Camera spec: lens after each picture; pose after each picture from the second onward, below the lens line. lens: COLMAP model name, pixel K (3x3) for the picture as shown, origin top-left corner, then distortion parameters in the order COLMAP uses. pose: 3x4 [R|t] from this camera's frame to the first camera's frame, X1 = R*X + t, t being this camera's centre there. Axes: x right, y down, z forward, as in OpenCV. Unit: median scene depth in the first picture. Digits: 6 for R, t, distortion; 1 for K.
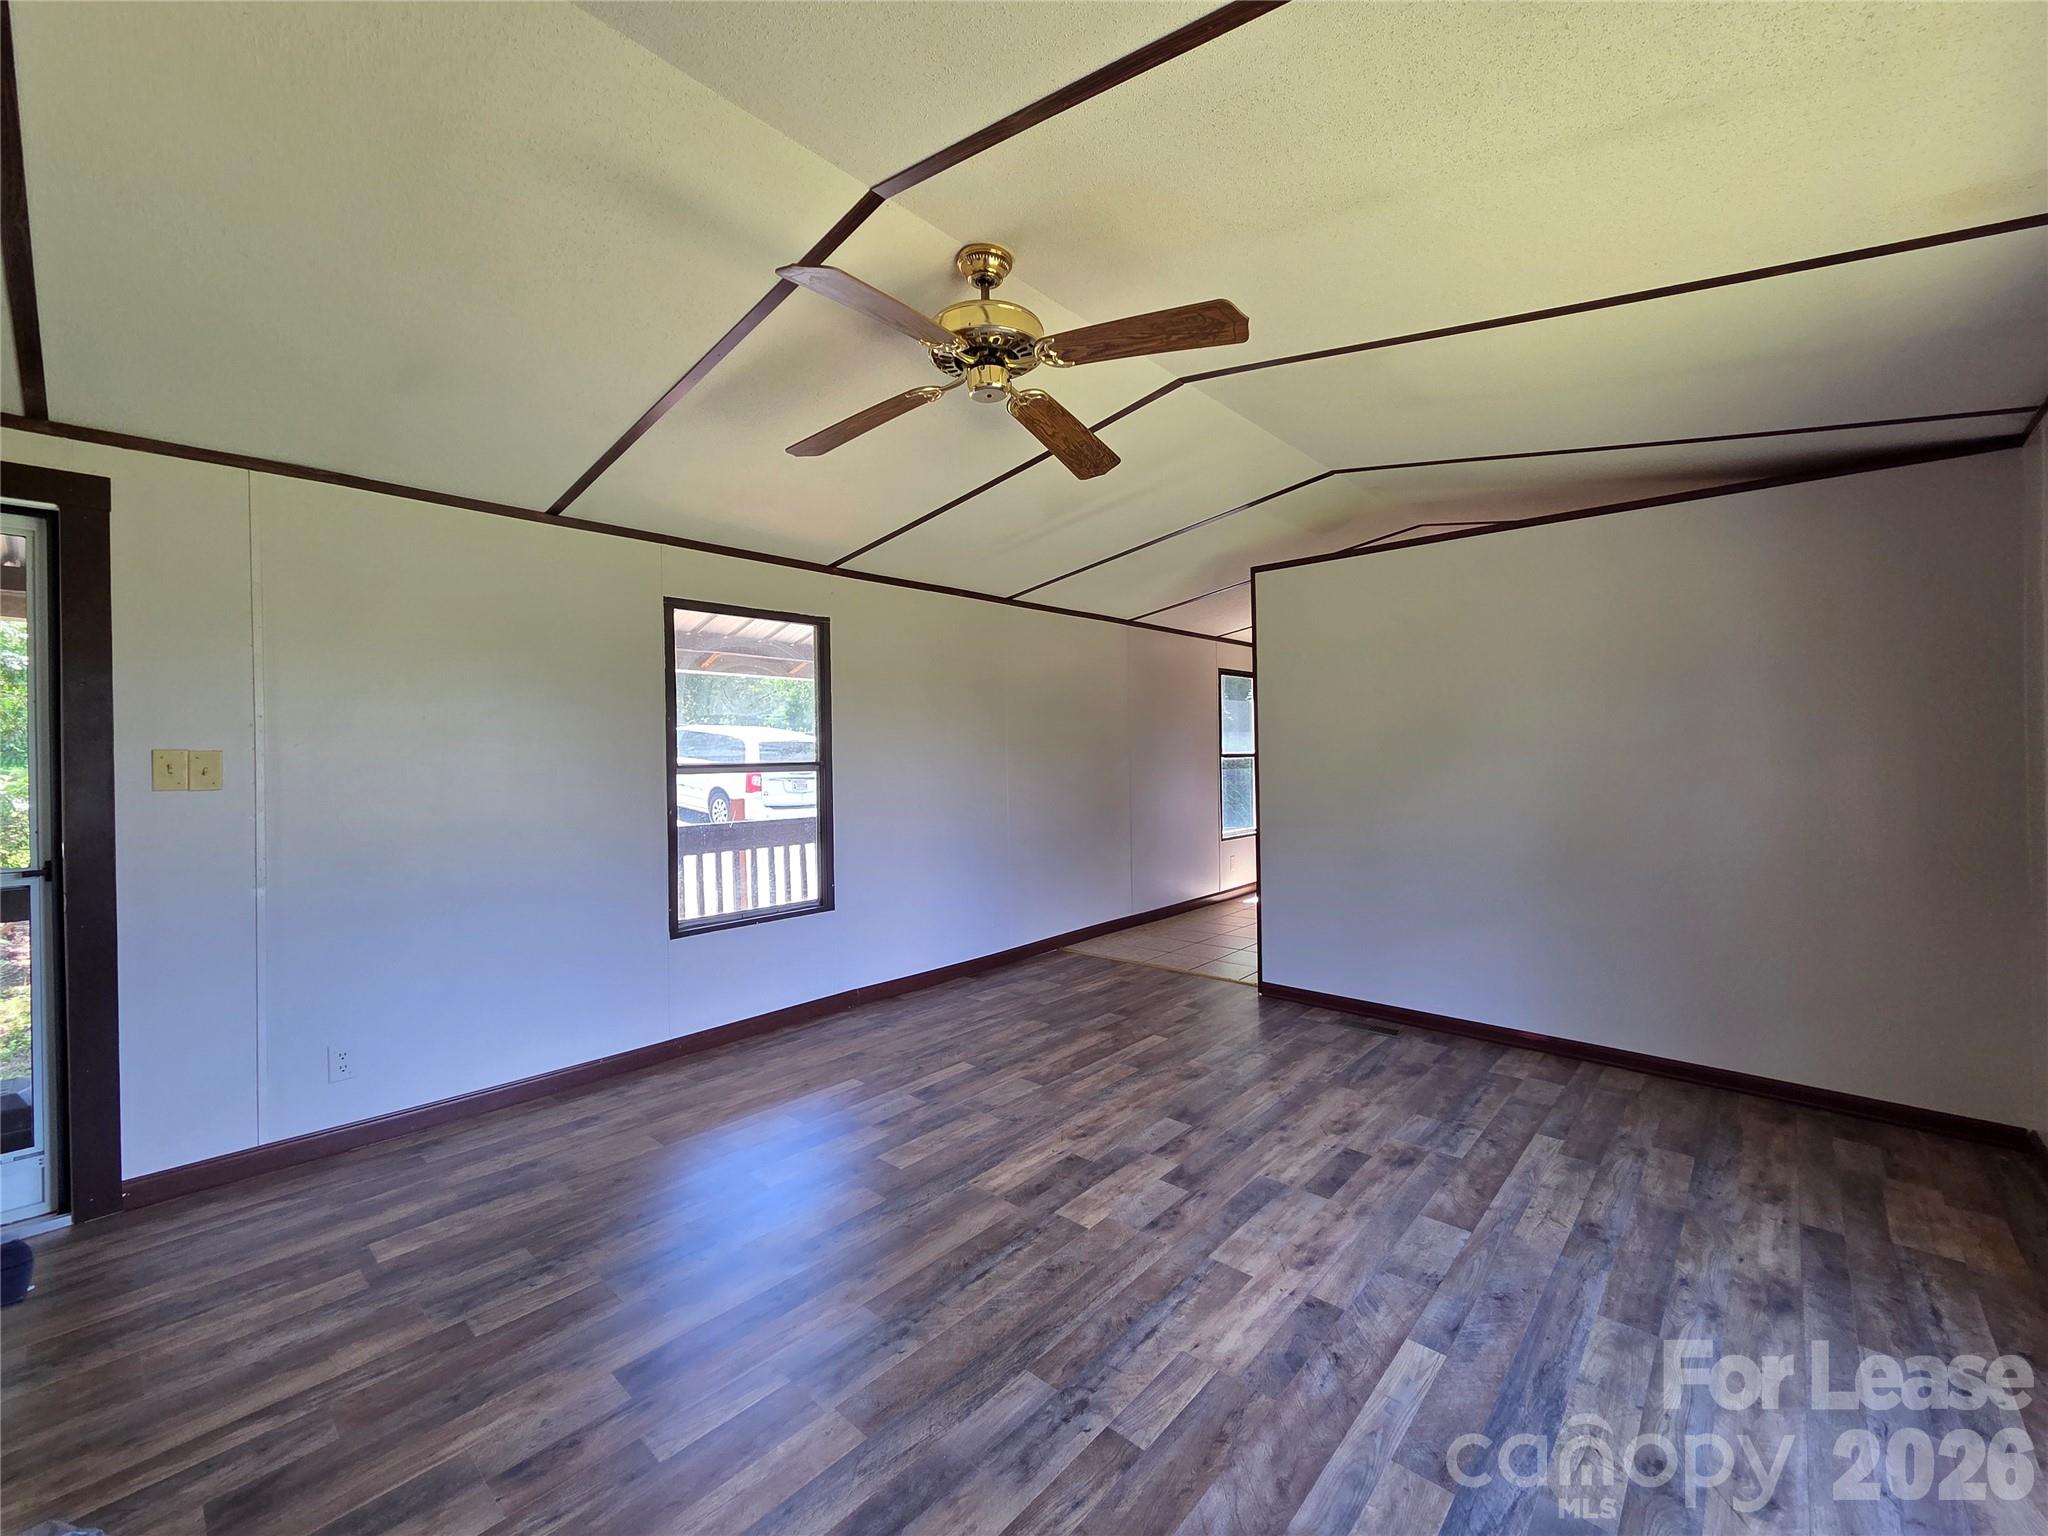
lens RADIAL K [[834.3, 0, 1034.9], [0, 834.3, 754.5], [0, 0, 1]] dist [0.002994, -0.001011]
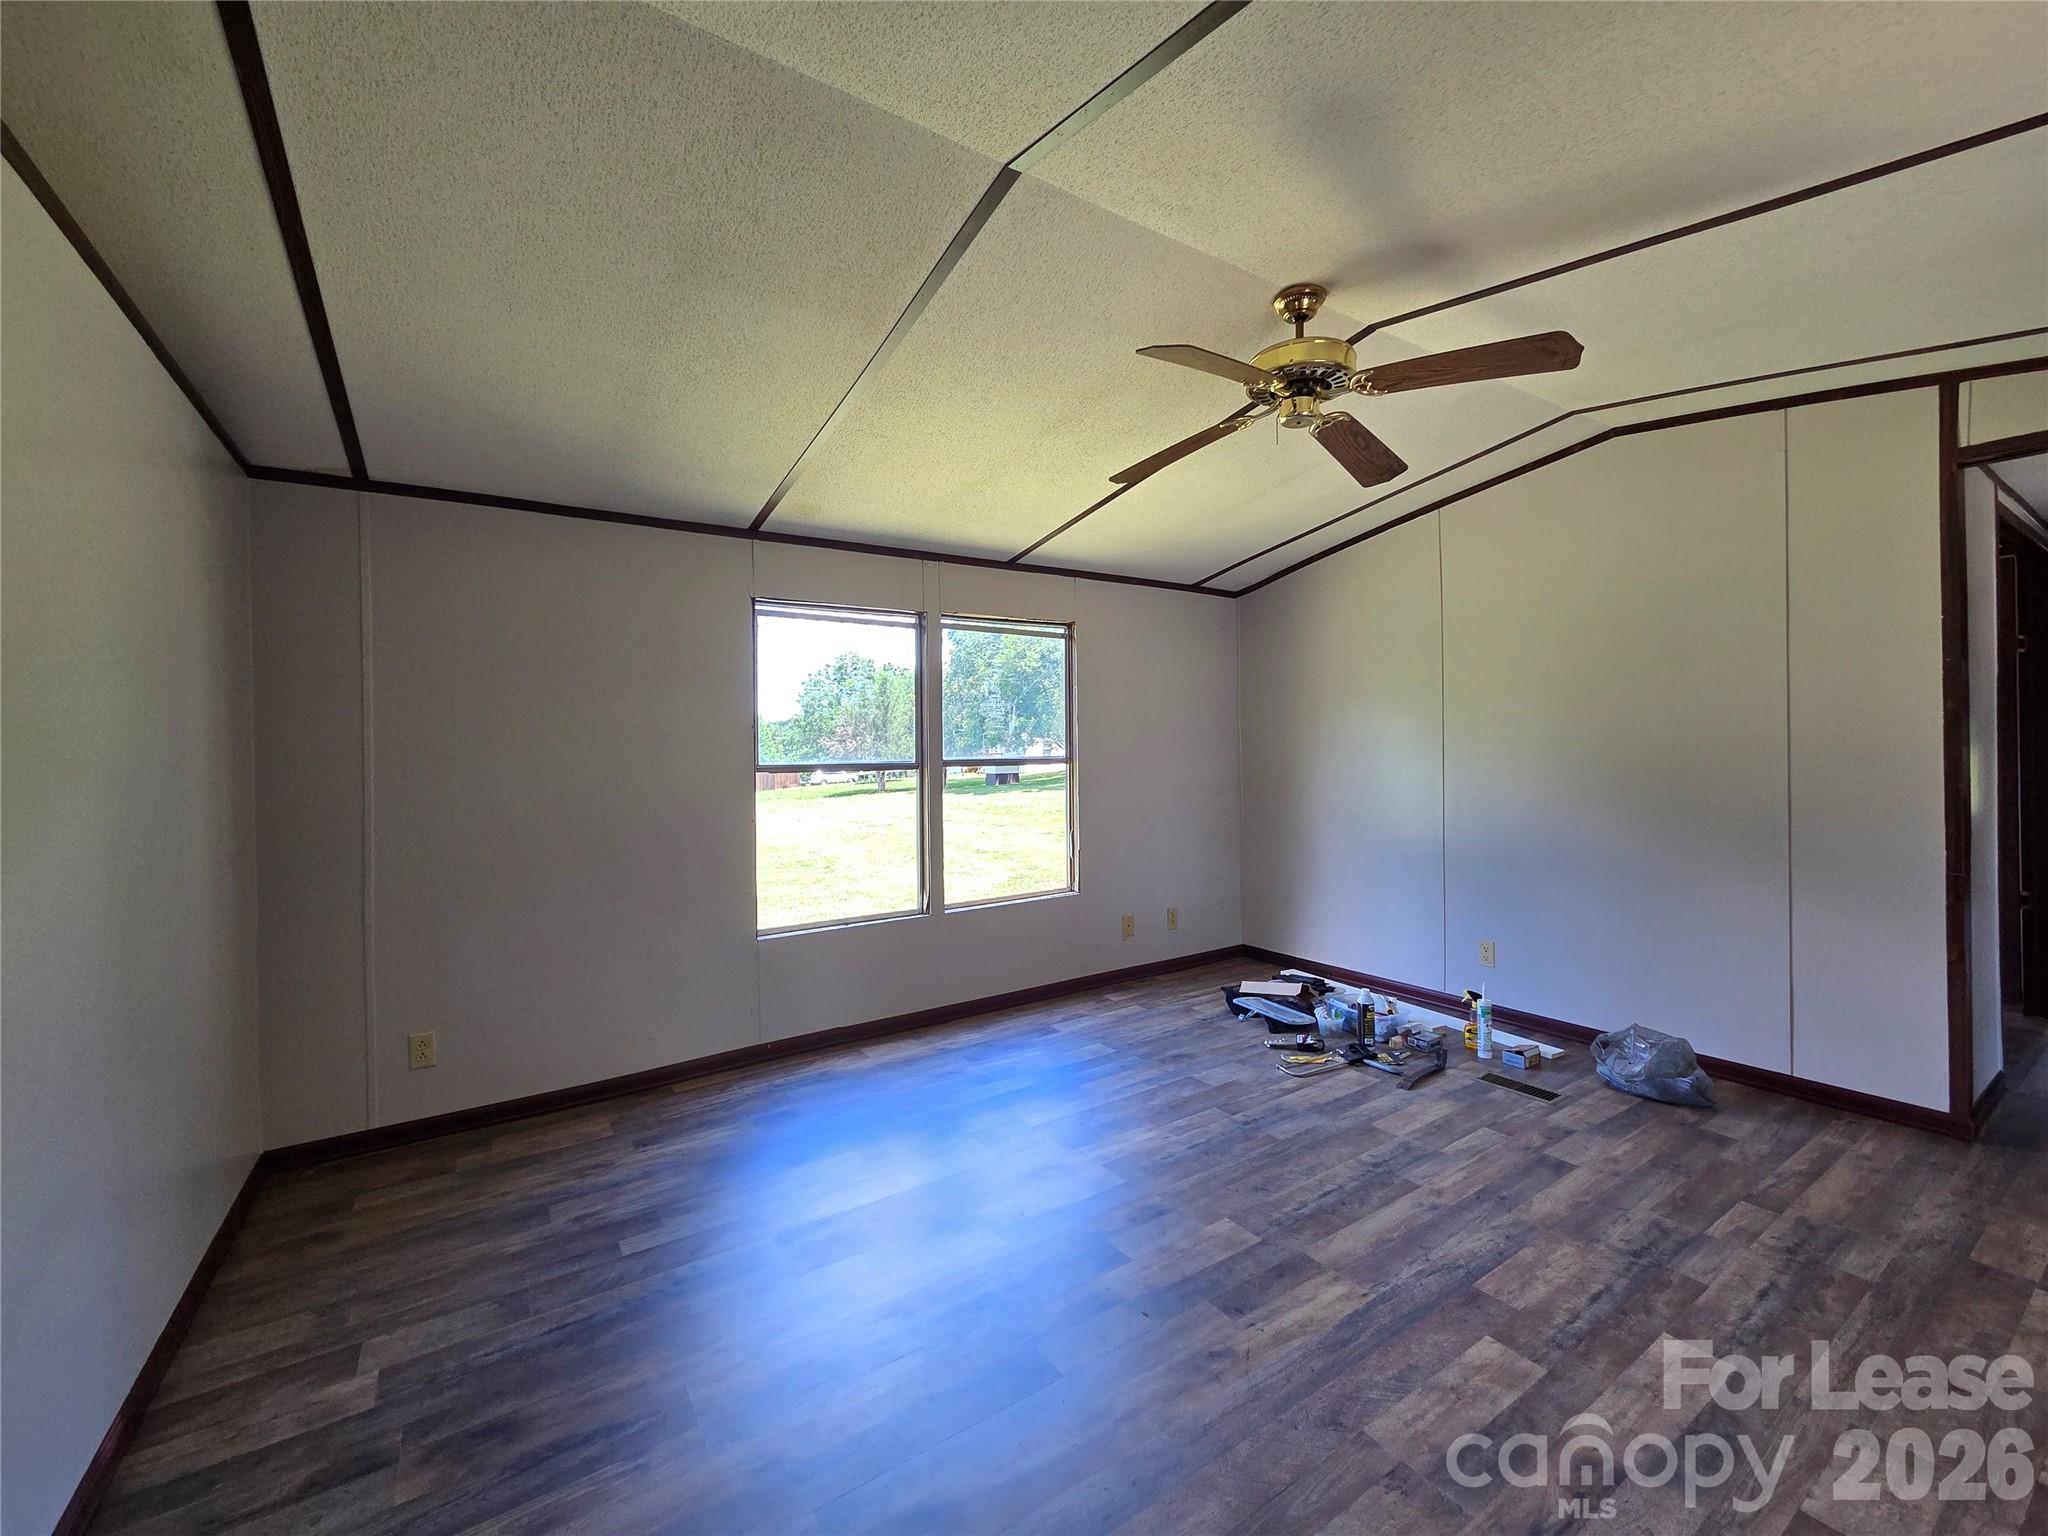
lens RADIAL K [[834.3, 0, 1034.9], [0, 834.3, 754.5], [0, 0, 1]] dist [0.002994, -0.001011]
pose [[-0.969067, 0.029967, 0.244972, 0.025595], [0.031741, 0.999491, 0.003297, -0.007902], [-0.244748, 0.010971, -0.969525, 2.089770]]
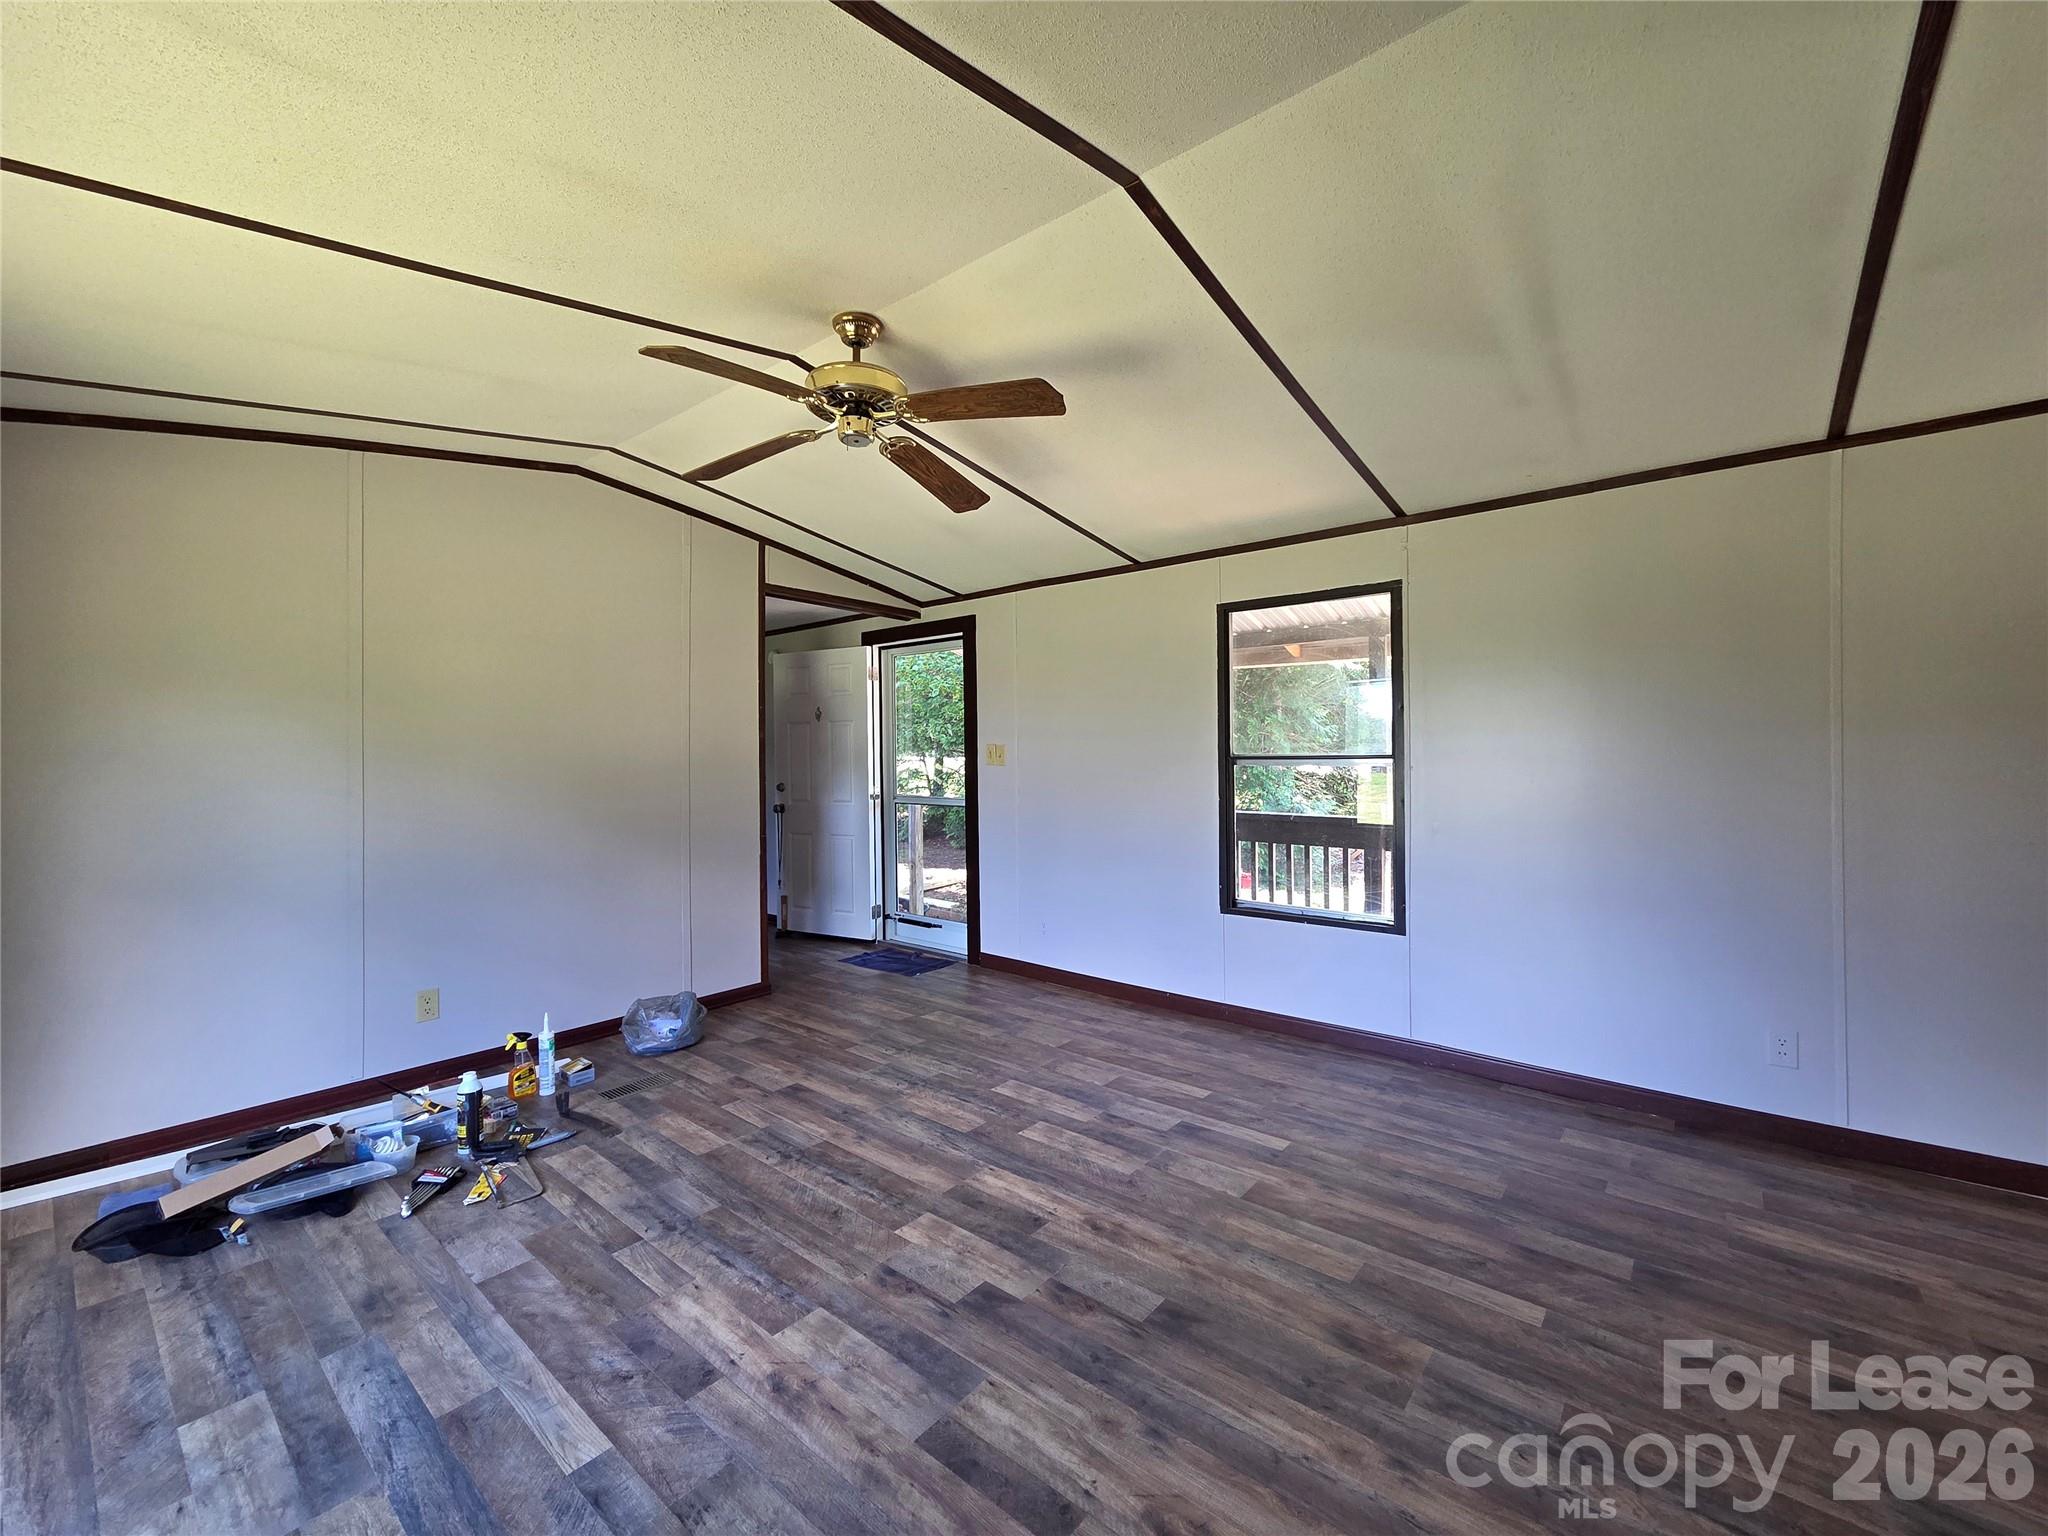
lens RADIAL K [[834.3, 0, 1034.9], [0, 834.3, 754.5], [0, 0, 1]] dist [0.002994, -0.001011]
pose [[0.040458, 0.015008, -0.999069, 1.079492], [0.006347, 0.999863, 0.015277, -0.012961], [0.999161, -0.006959, 0.040357, 1.159630]]
